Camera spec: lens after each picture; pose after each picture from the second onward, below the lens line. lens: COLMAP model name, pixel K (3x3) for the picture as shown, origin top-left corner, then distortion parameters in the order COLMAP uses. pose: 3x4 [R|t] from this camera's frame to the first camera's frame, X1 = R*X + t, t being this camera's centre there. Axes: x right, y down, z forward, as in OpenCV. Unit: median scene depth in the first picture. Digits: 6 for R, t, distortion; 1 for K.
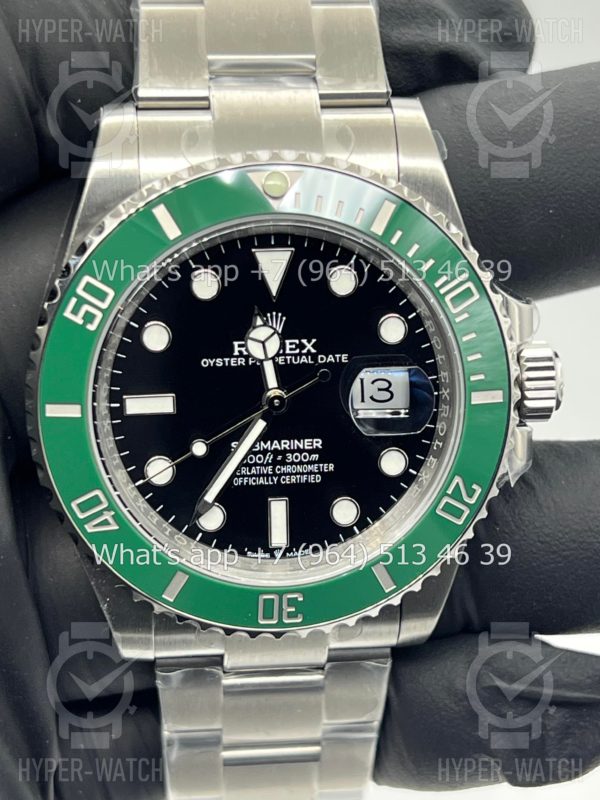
lens RADIAL K [[1854.5, 0, 292.6], [0, 1854.5, 401.8], [0, 0, 1]] dist [0.232223, 0.000000]
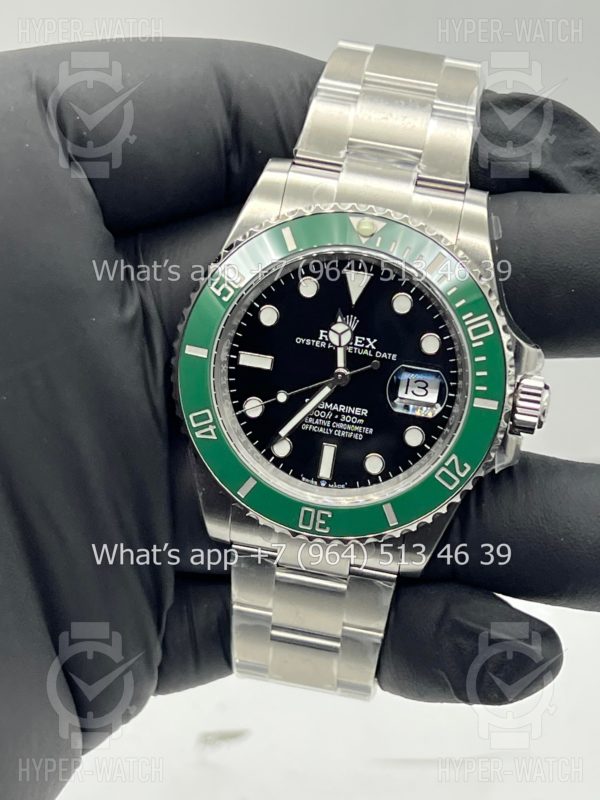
lens RADIAL K [[1854.5, 0, 296.1], [0, 1854.5, 400.4], [0, 0, 1]] dist [0.232223, 0.000000]
pose [[0.960706, 0.201790, -0.190592, 0.234218], [-0.215261, 0.975138, -0.052622, 0.100345], [0.175235, 0.091581, 0.980258, -0.413637]]
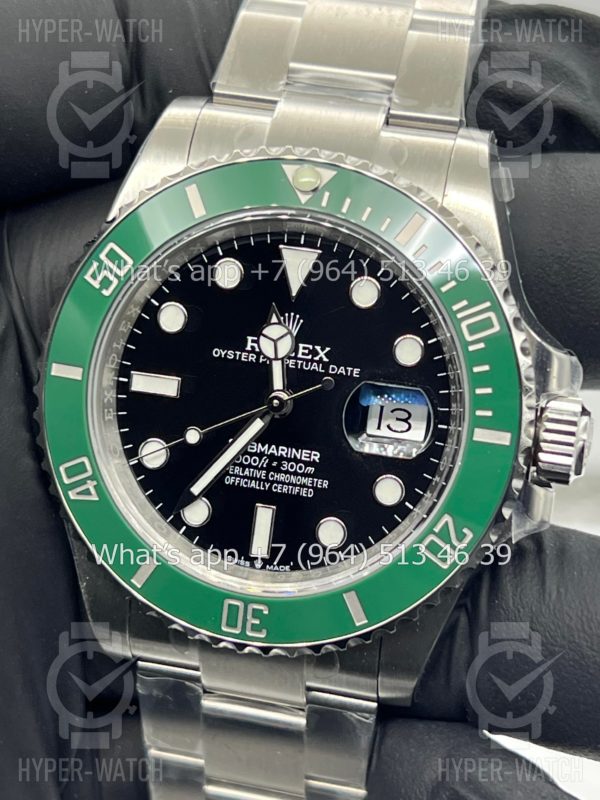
lens RADIAL K [[1854.5, 0, 298.8], [0, 1854.5, 406.4], [0, 0, 1]] dist [0.232223, 0.000000]
pose [[0.944364, 0.162420, -0.286002, 0.277634], [-0.203110, 0.971934, -0.118700, 0.113664], [0.258696, 0.170186, 0.950849, 0.076802]]
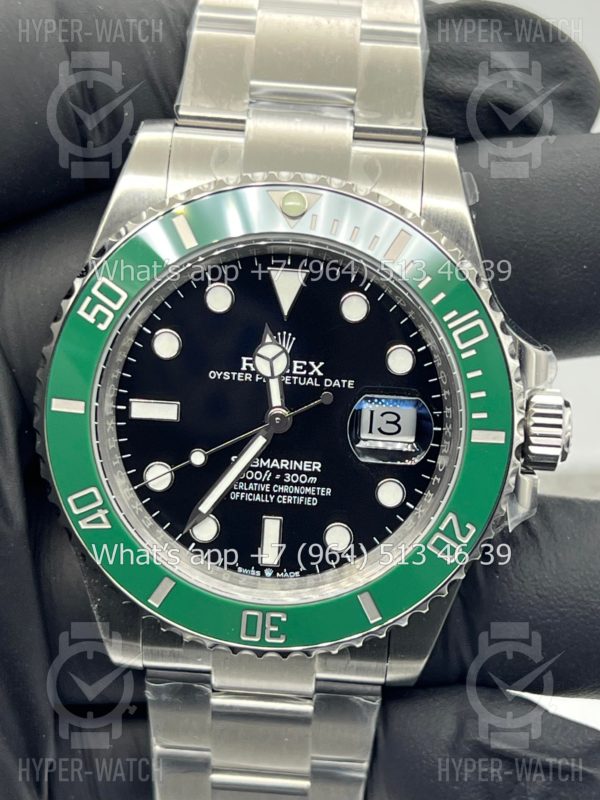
lens RADIAL K [[1854.5, 0, 296.2], [0, 1854.5, 404.9], [0, 0, 1]] dist [0.232223, 0.000000]
pose [[0.988161, 0.097679, -0.118304, 0.118671], [-0.105379, 0.992580, -0.060664, 0.051667], [0.111501, 0.072413, 0.991123, -0.002144]]
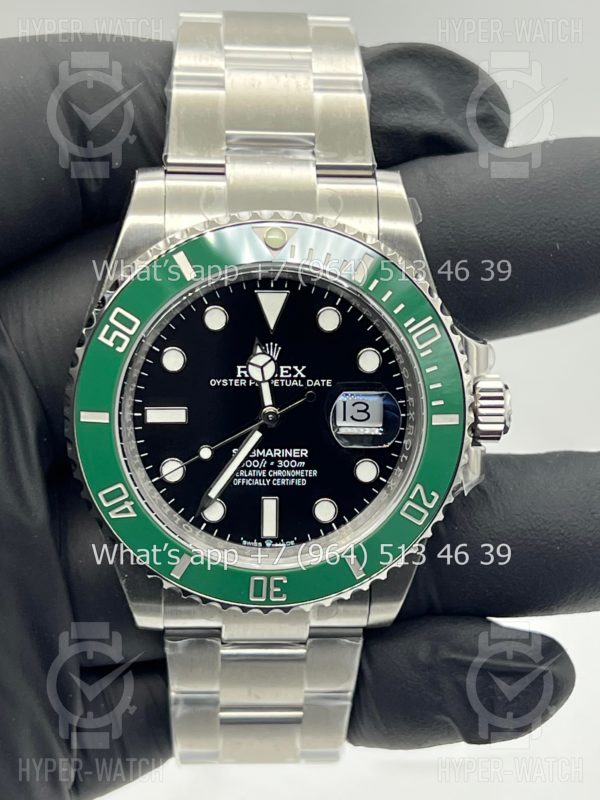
lens RADIAL K [[1854.5, 0, 300.6], [0, 1854.5, 401.7], [0, 0, 1]] dist [0.232223, 0.000000]
pose [[0.998897, 0.037370, -0.028415, 0.044340], [-0.037953, 0.999074, -0.020270, 0.013824], [0.027631, 0.021326, 0.999391, -0.207194]]
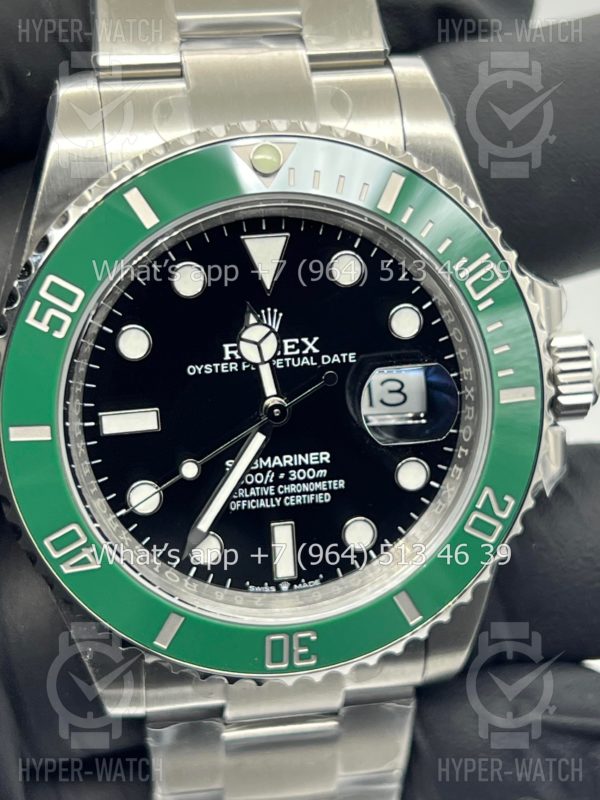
lens RADIAL K [[1854.5, 0, 293.2], [0, 1854.5, 398.2], [0, 0, 1]] dist [0.232223, 0.000000]
pose [[0.998106, -0.046700, 0.040056, -0.034821], [0.046981, 0.998877, -0.006095, -0.000509], [-0.039726, 0.007966, 0.999179, 0.133765]]
